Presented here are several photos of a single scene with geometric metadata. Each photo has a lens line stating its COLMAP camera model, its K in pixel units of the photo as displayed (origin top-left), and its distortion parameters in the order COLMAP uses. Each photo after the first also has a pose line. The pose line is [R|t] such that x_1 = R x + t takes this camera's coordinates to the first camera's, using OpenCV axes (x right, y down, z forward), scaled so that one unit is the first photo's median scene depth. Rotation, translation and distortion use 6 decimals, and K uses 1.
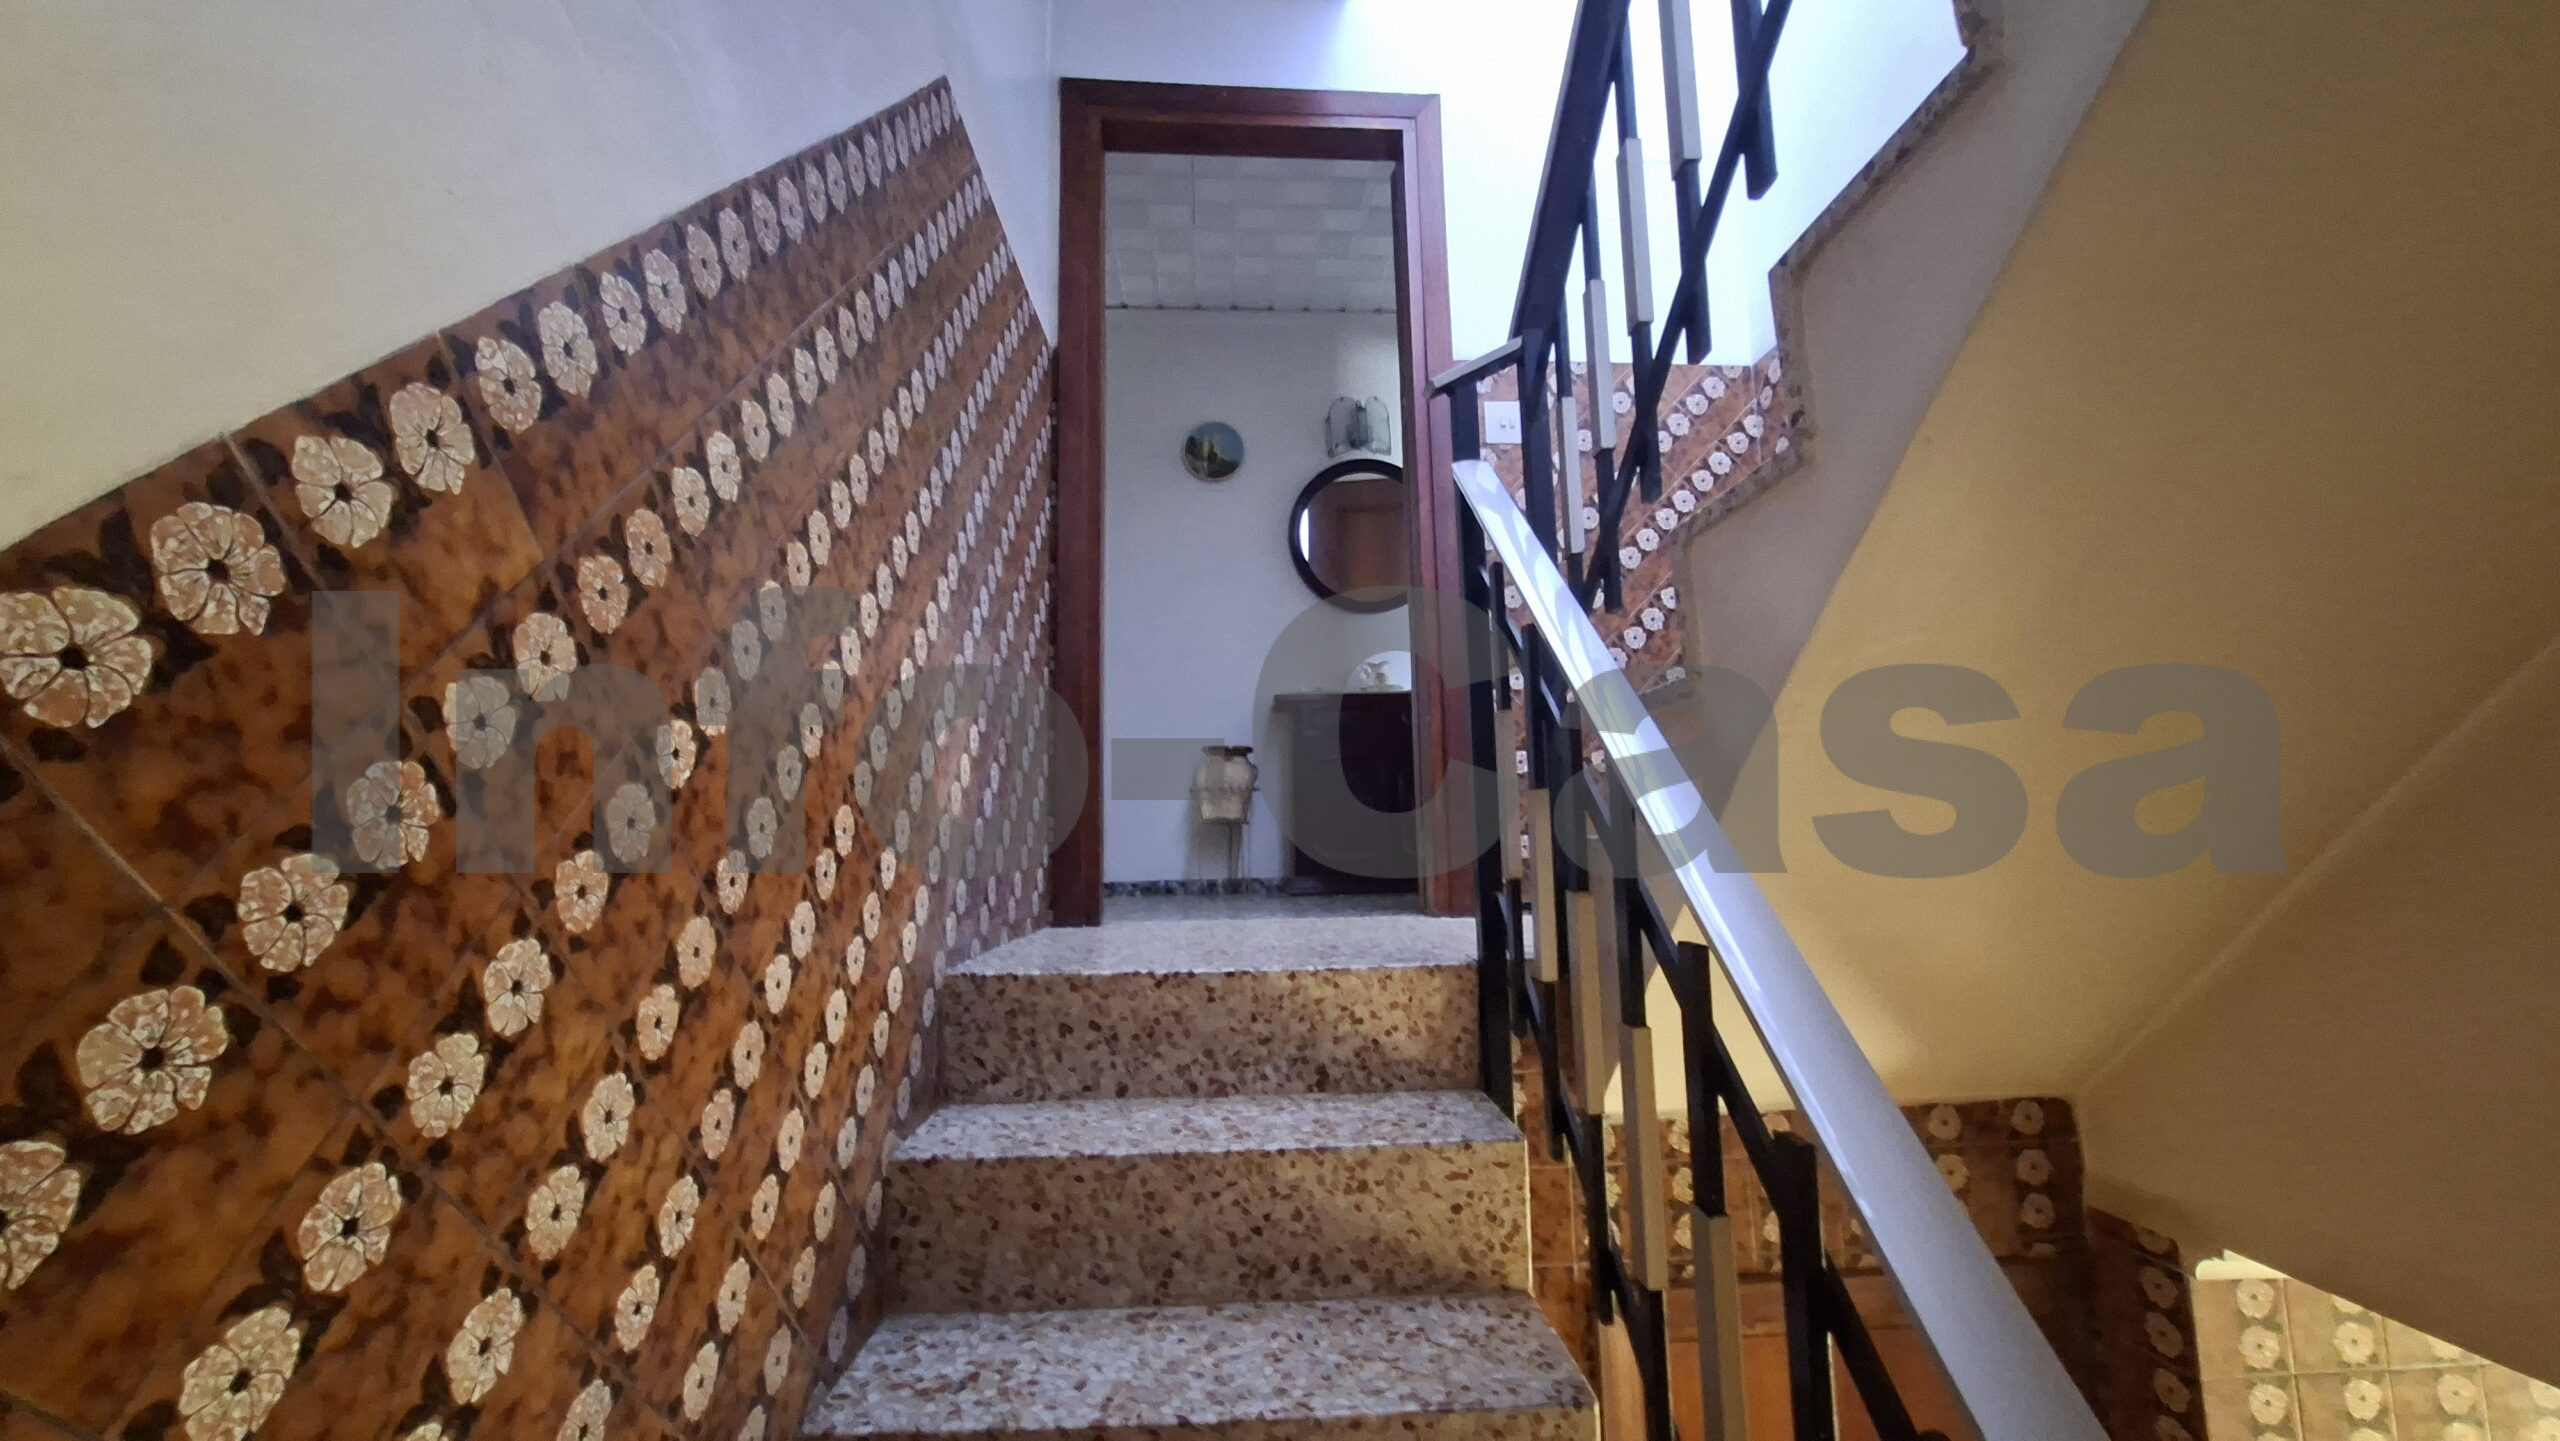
lens RADIAL K [[1011.7, 0, 1271.8], [0, 1011.7, 710.6], [0, 0, 1]] dist [-0.006398, 0.002898]
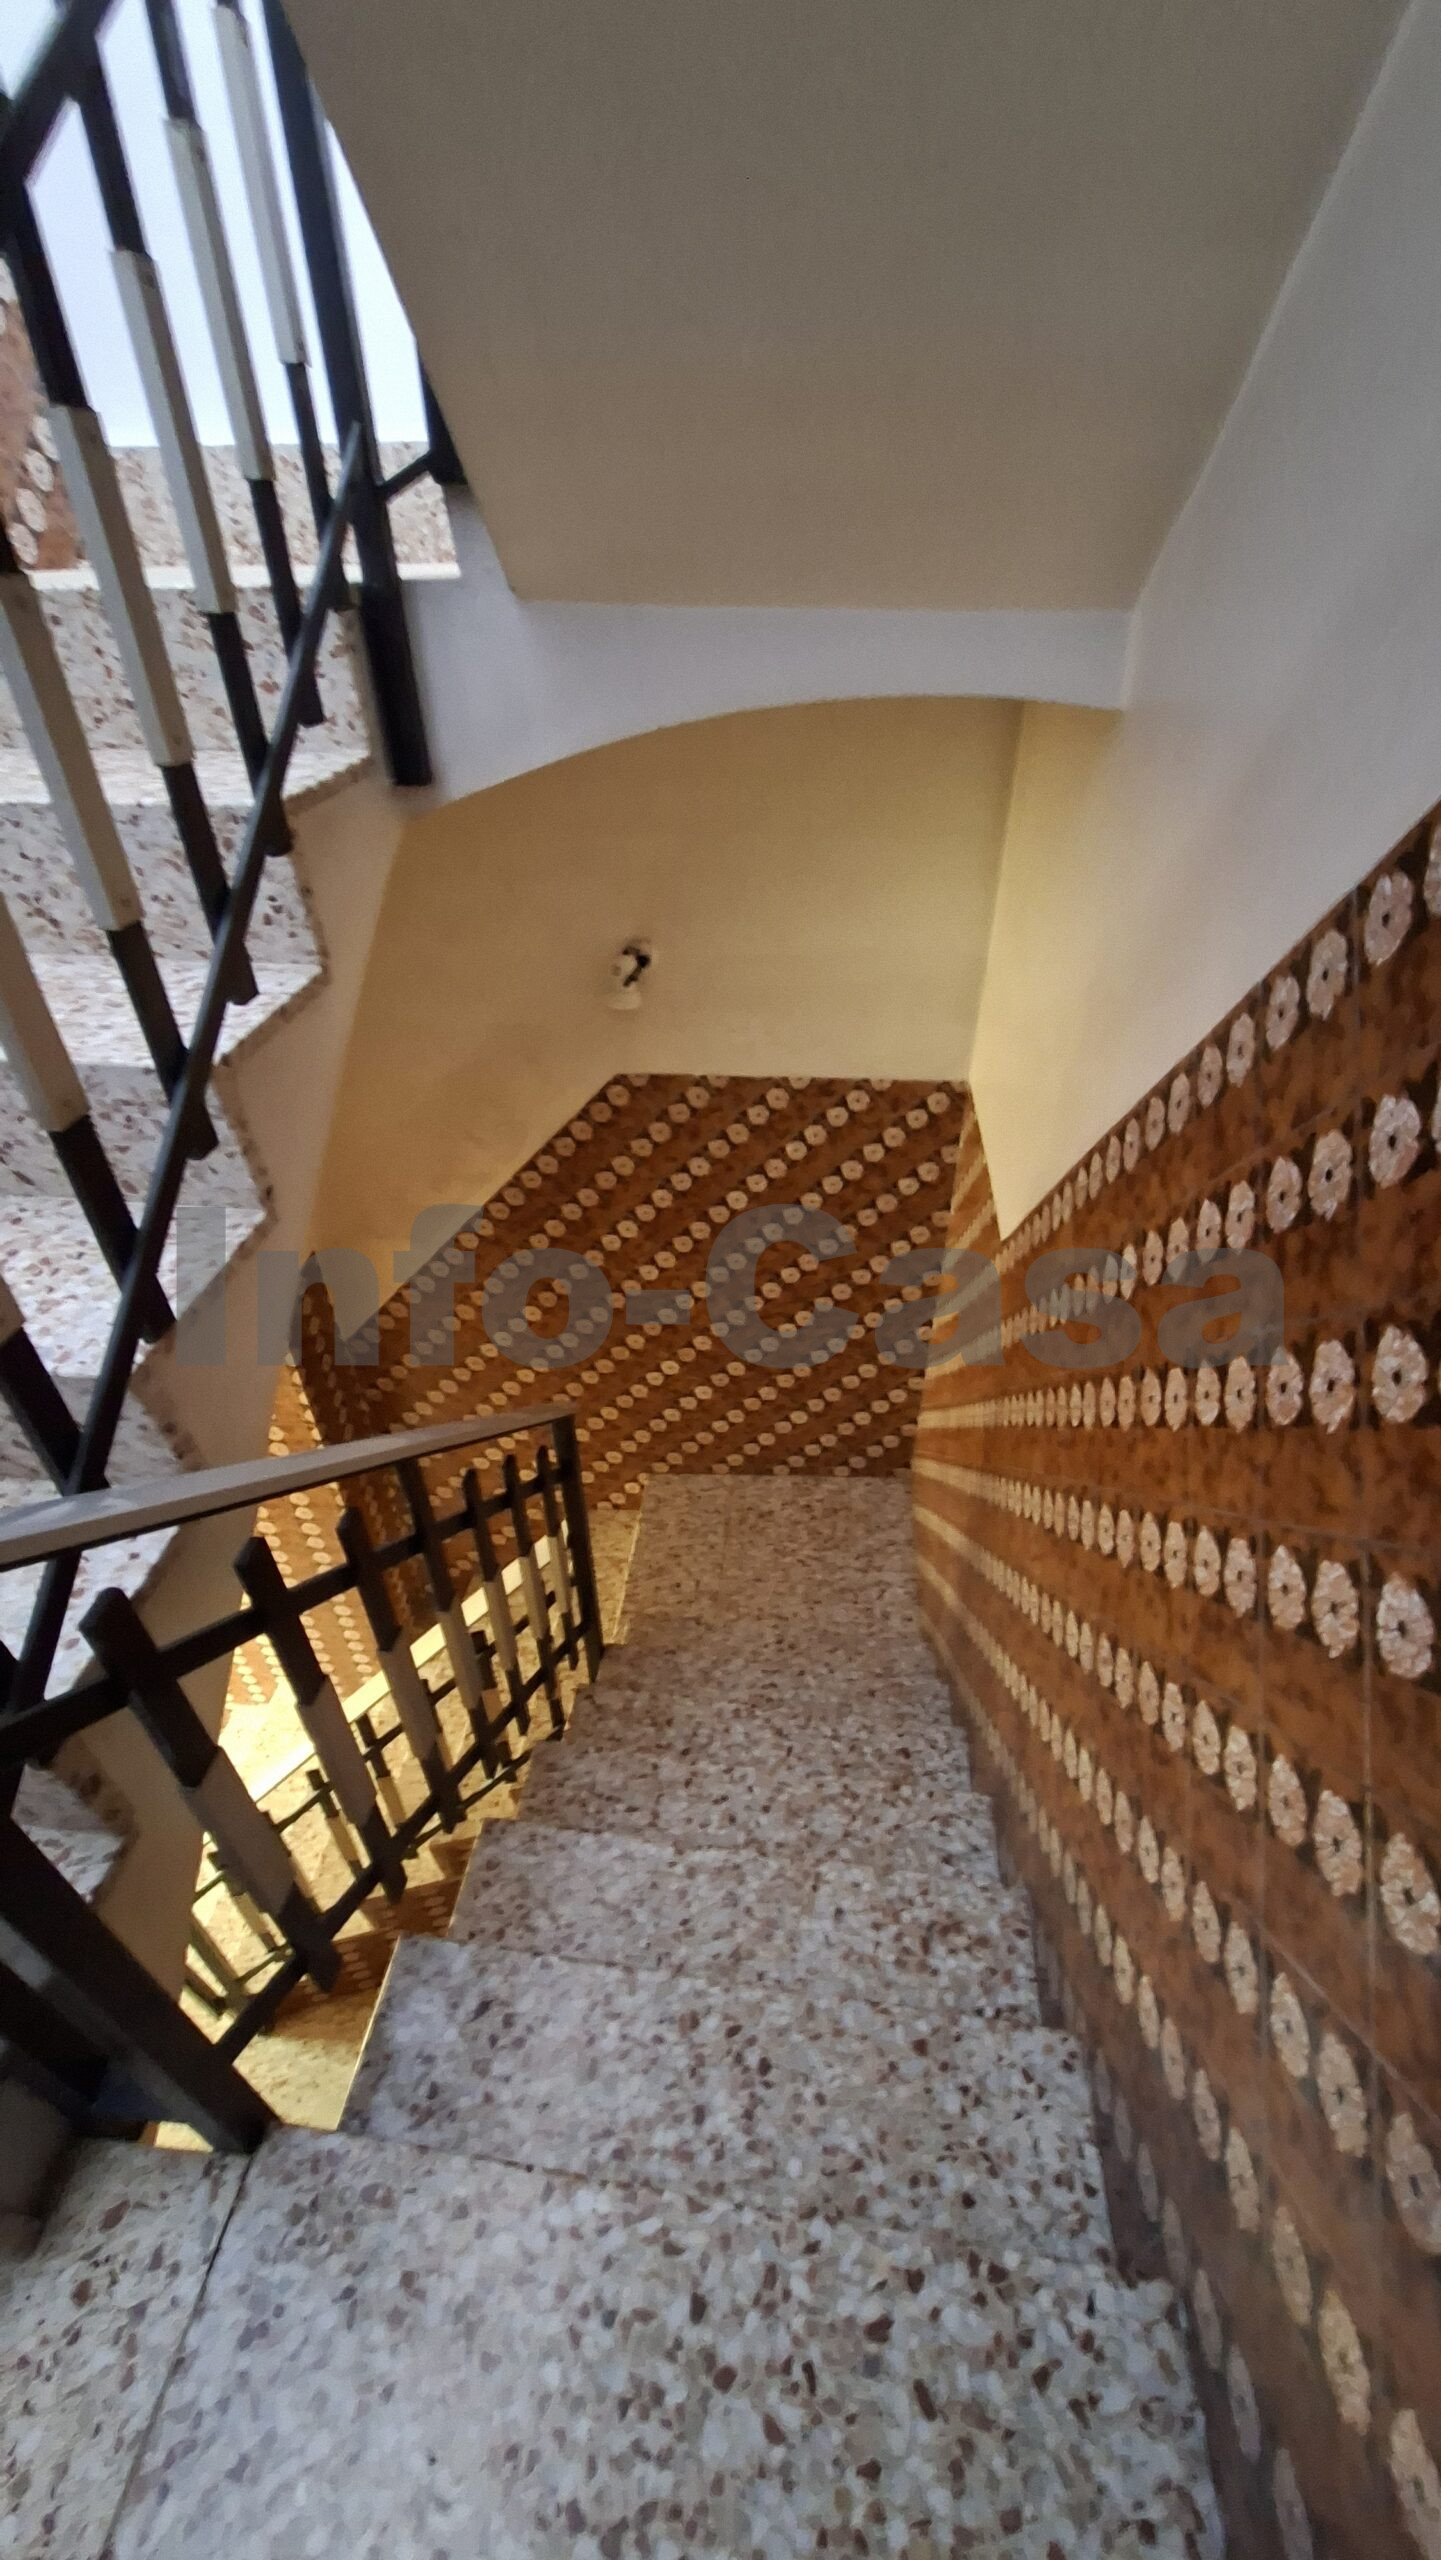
lens RADIAL K [[1011.7, 0, 720.4], [0, 1011.7, 1285.1], [0, 0, 1]] dist [-0.006398, 0.002898]
pose [[-0.988687, -0.067397, 0.133997, -0.158332], [0.007039, 0.871530, 0.490292, -0.690039], [-0.149826, 0.485689, -0.861196, 1.756548]]
